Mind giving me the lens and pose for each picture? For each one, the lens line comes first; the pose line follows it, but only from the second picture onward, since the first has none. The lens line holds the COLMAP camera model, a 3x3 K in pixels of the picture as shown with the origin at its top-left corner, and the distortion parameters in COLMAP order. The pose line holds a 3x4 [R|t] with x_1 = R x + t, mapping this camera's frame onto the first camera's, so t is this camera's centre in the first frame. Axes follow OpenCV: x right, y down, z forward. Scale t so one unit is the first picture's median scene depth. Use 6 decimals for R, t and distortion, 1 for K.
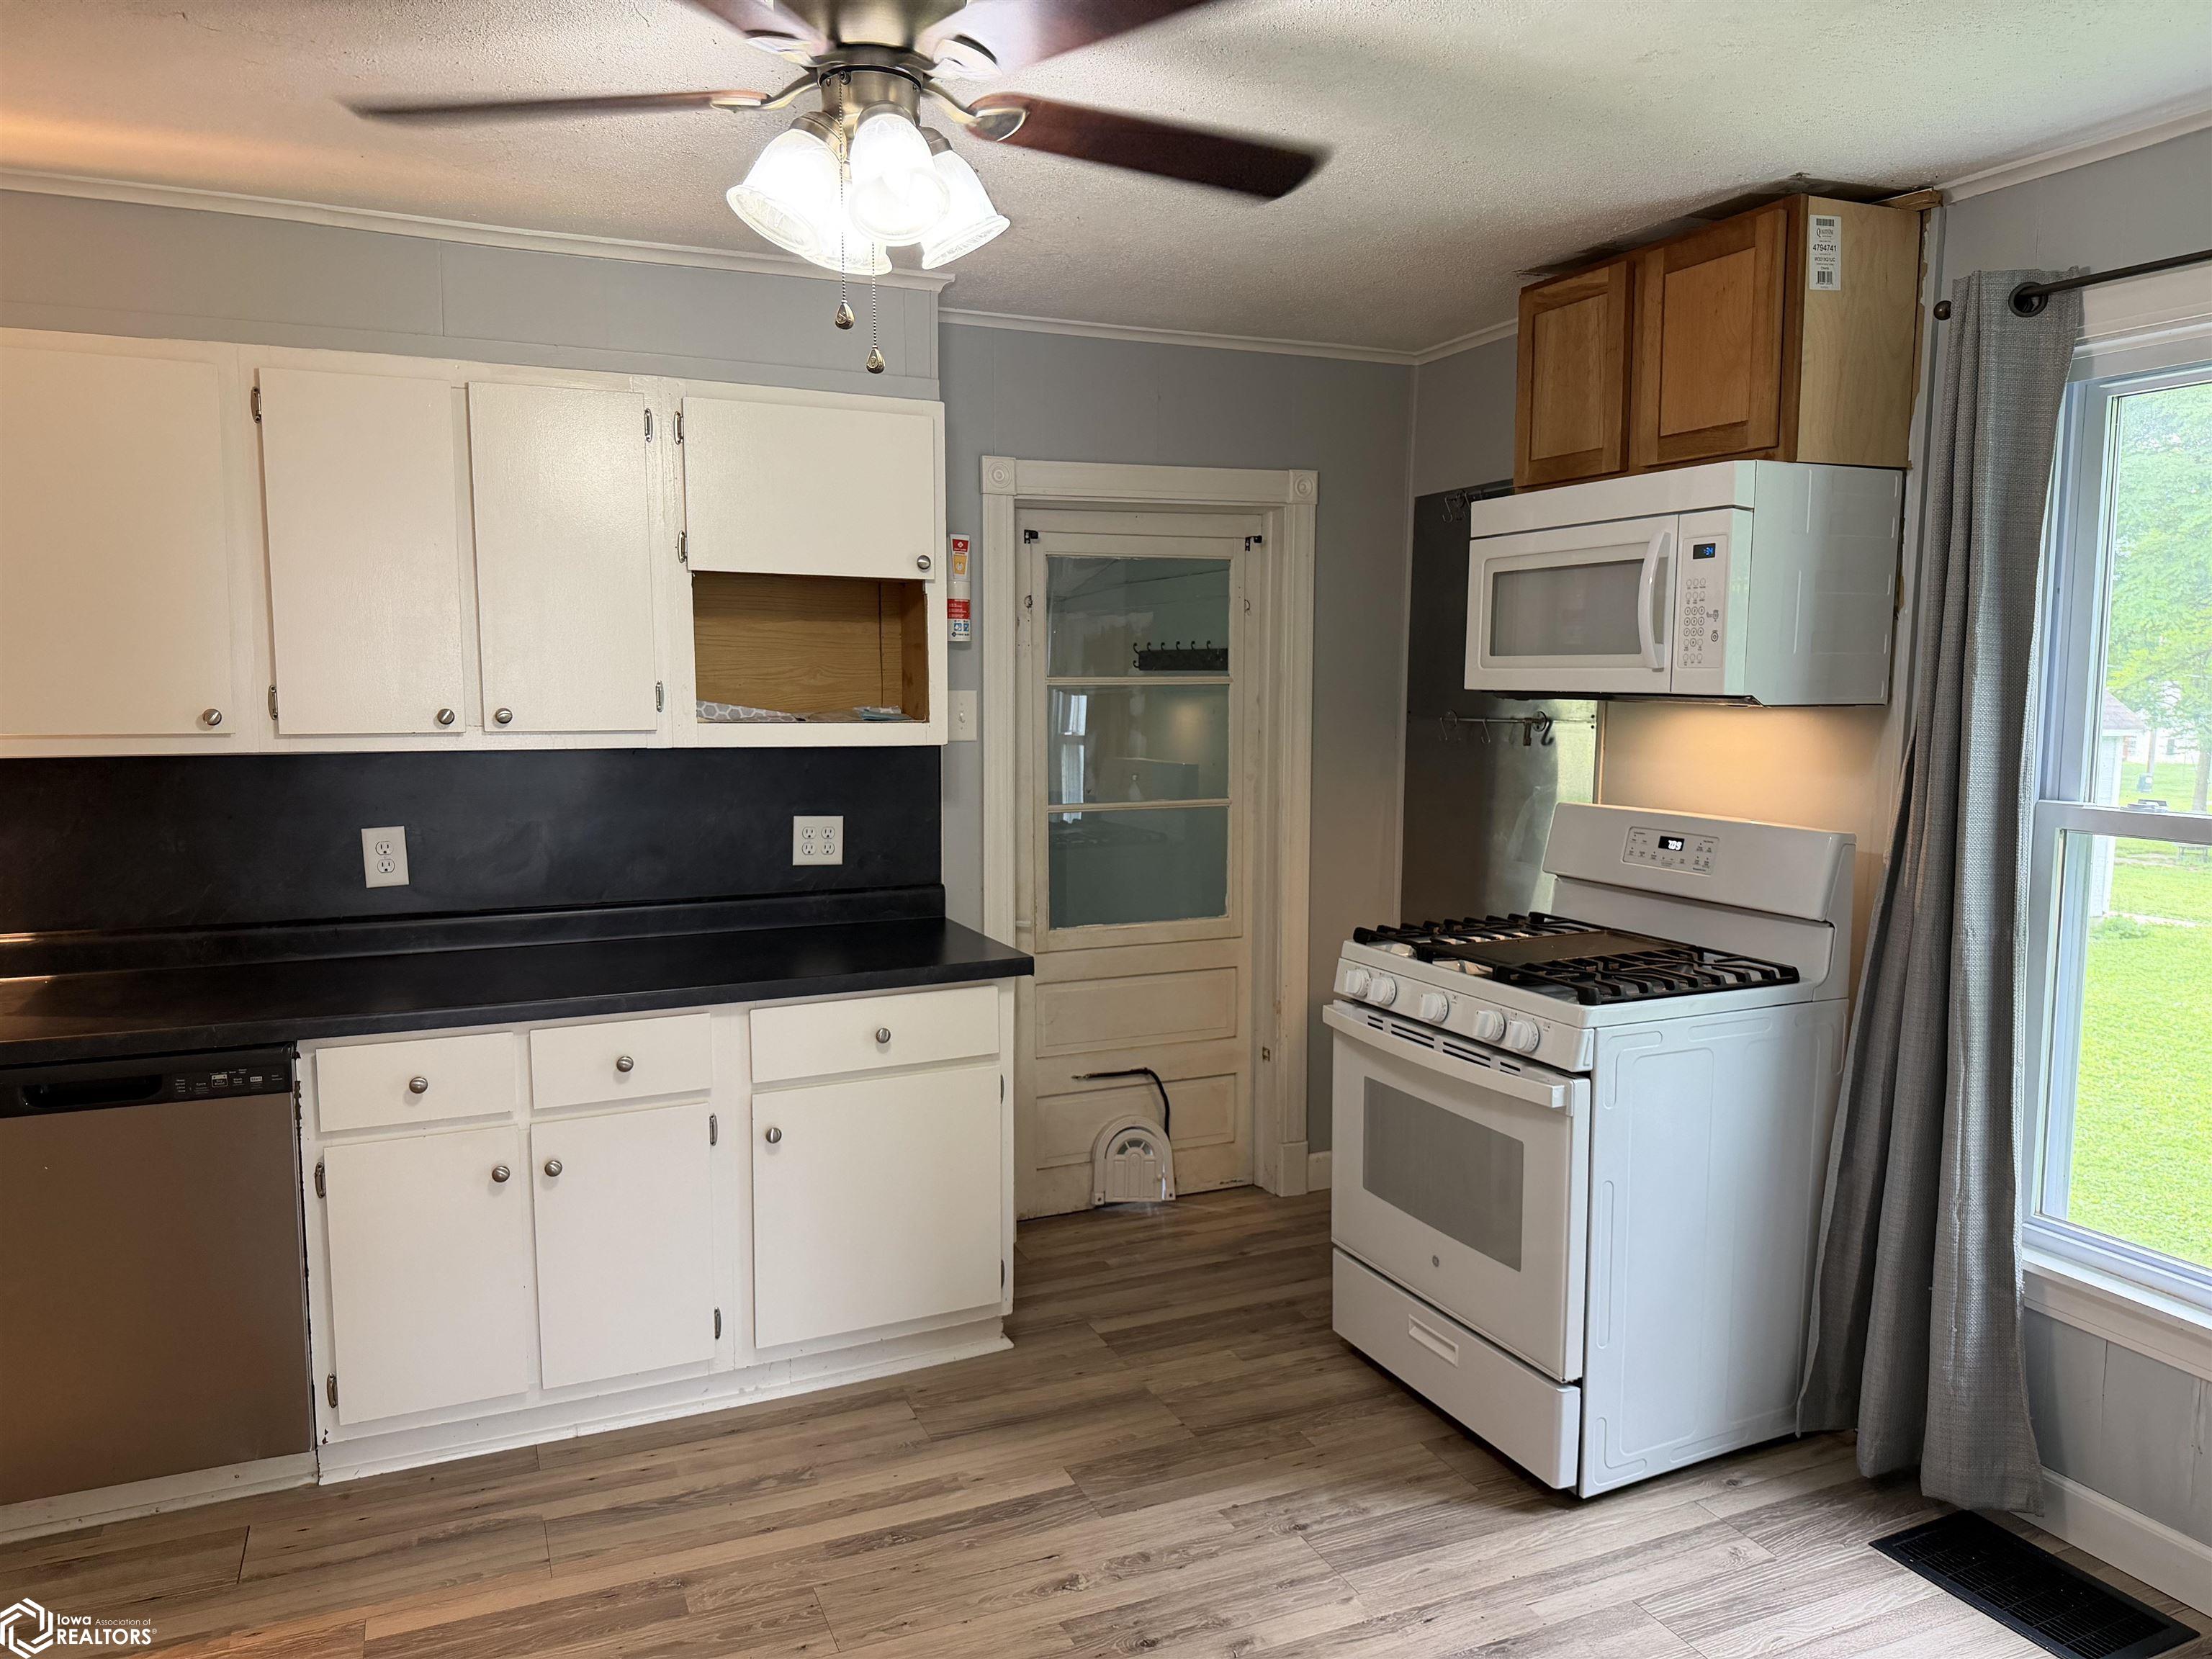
lens RADIAL K [[1549.3, 0, 1106.1], [0, 1549.3, 842.6], [0, 0, 1]] dist [0.057242, -0.072266]
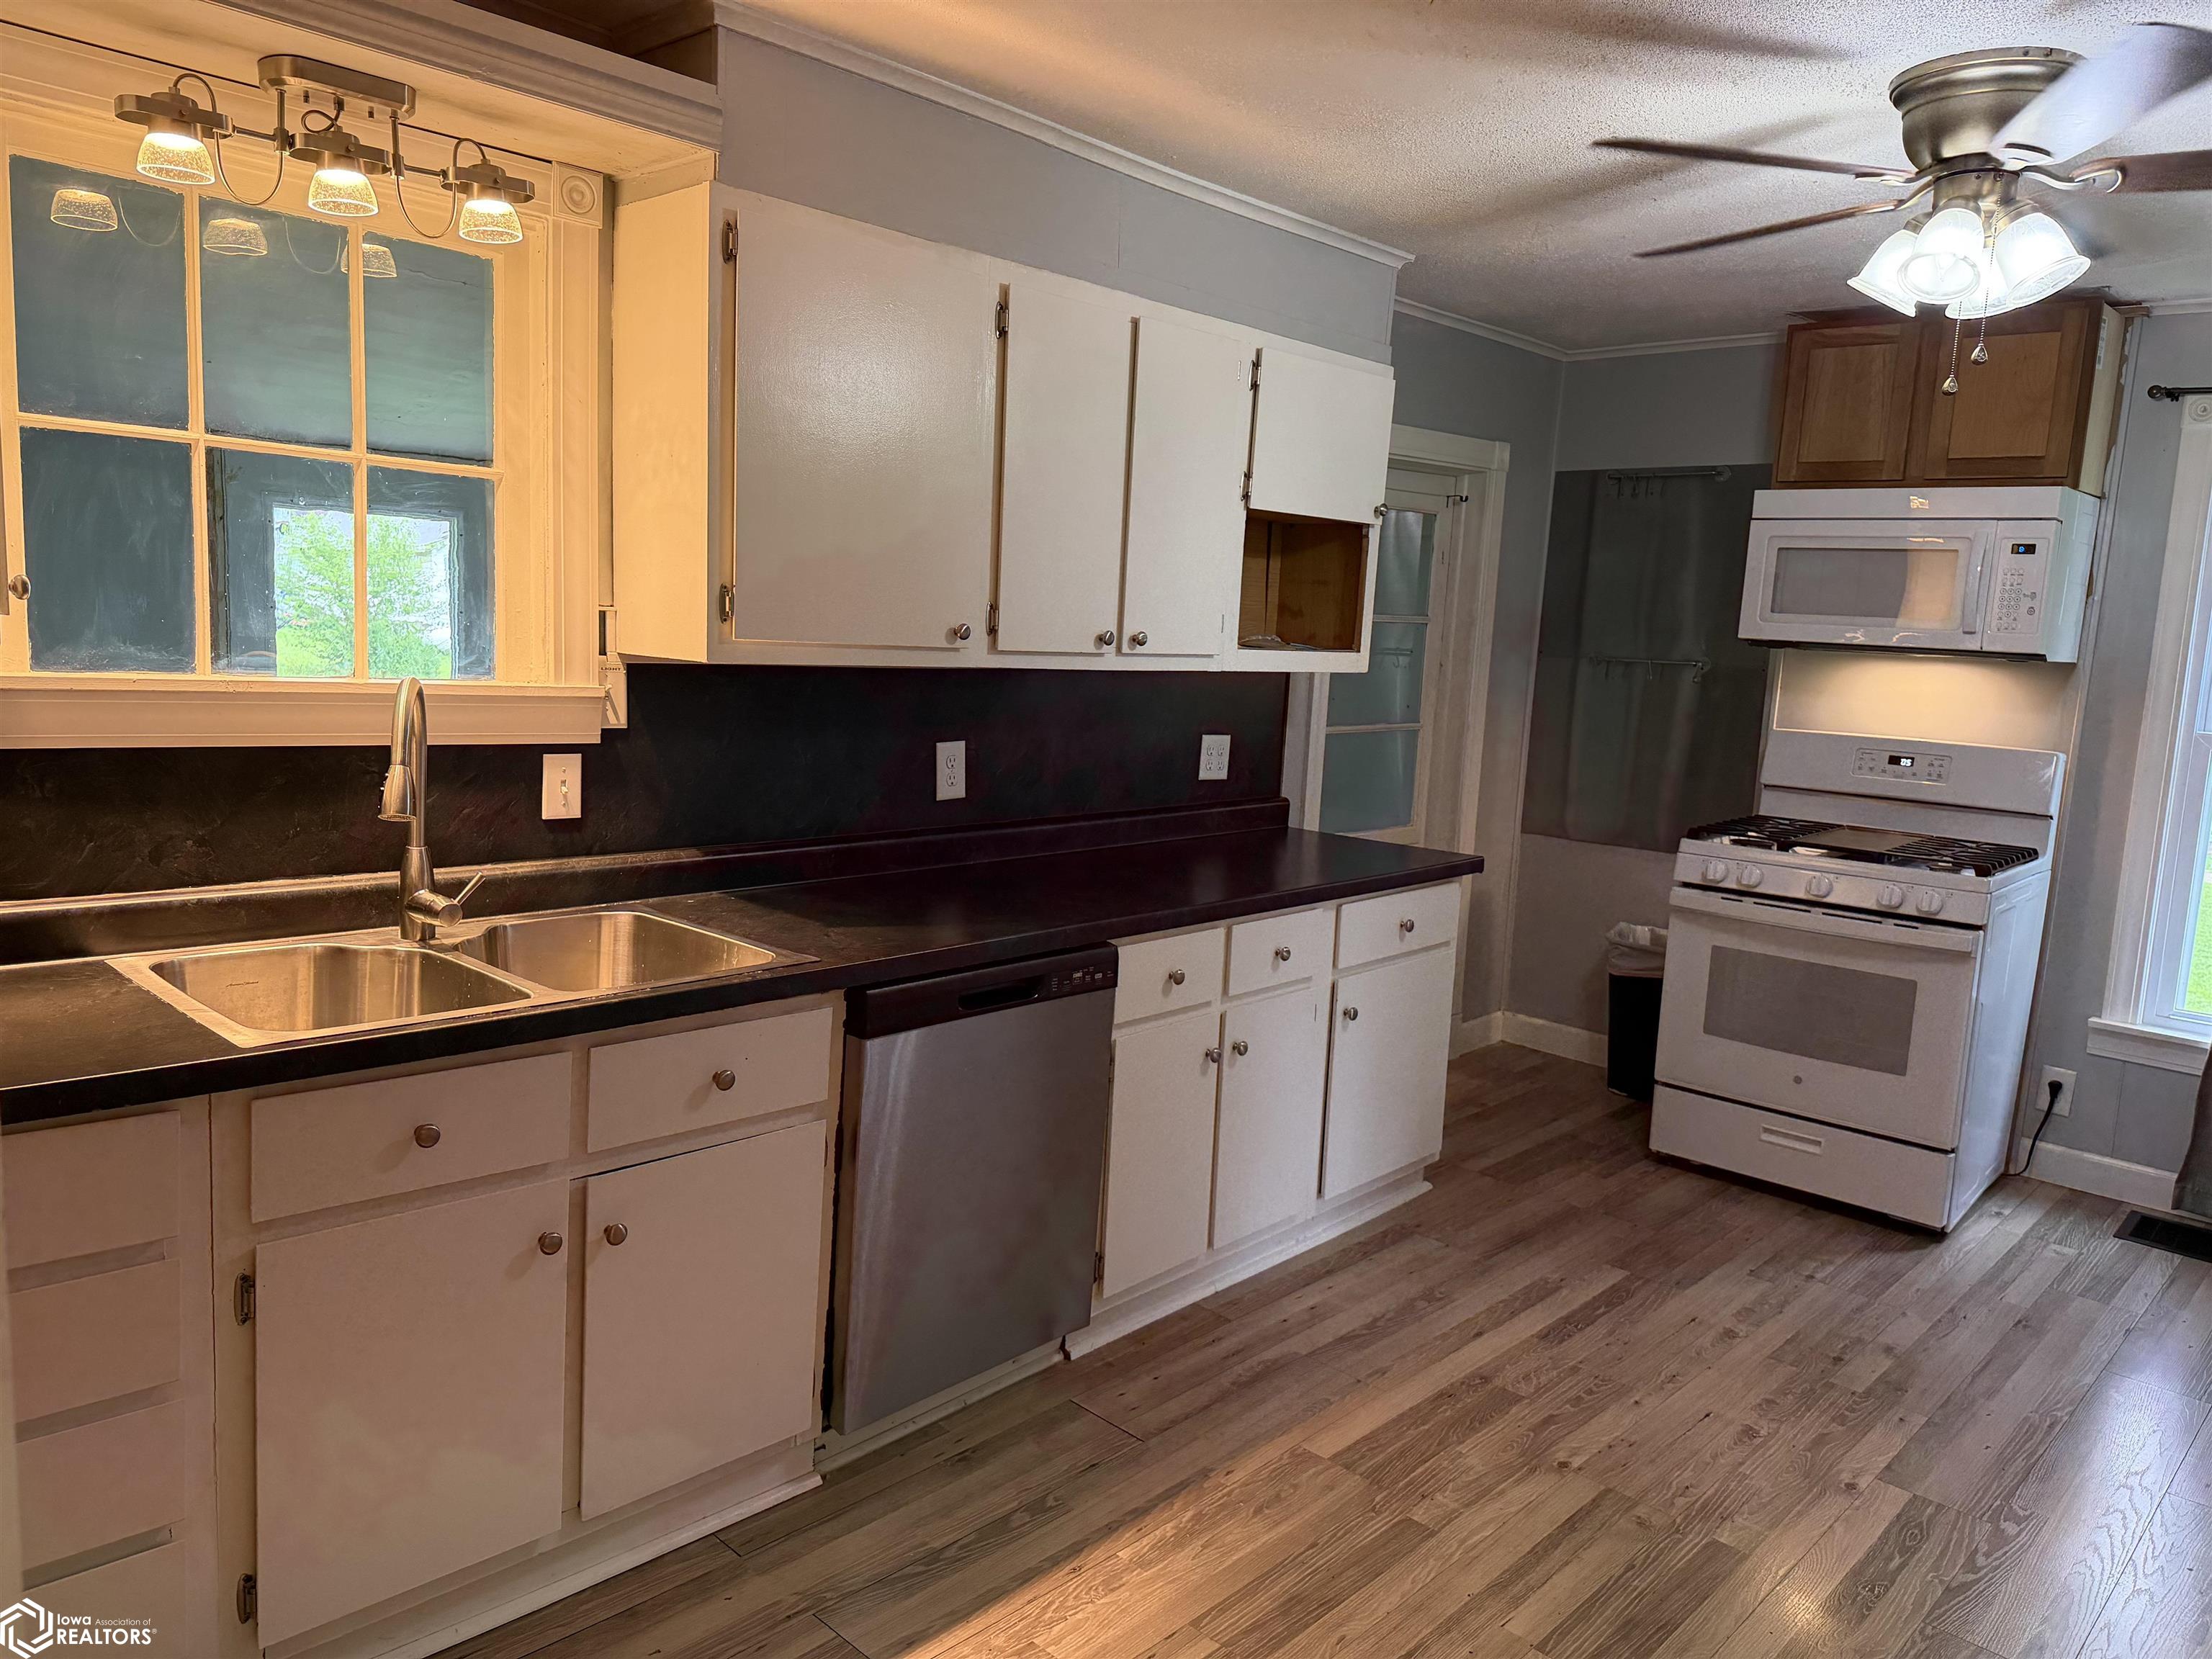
lens RADIAL K [[1549.3, 0, 1120.2], [0, 1549.3, 836.3], [0, 0, 1]] dist [0.057242, -0.072266]
pose [[0.917791, -0.014515, 0.396798, -0.856011], [-0.002994, 0.999050, 0.043471, 0.009565], [-0.397052, -0.041085, 0.916876, 0.033008]]
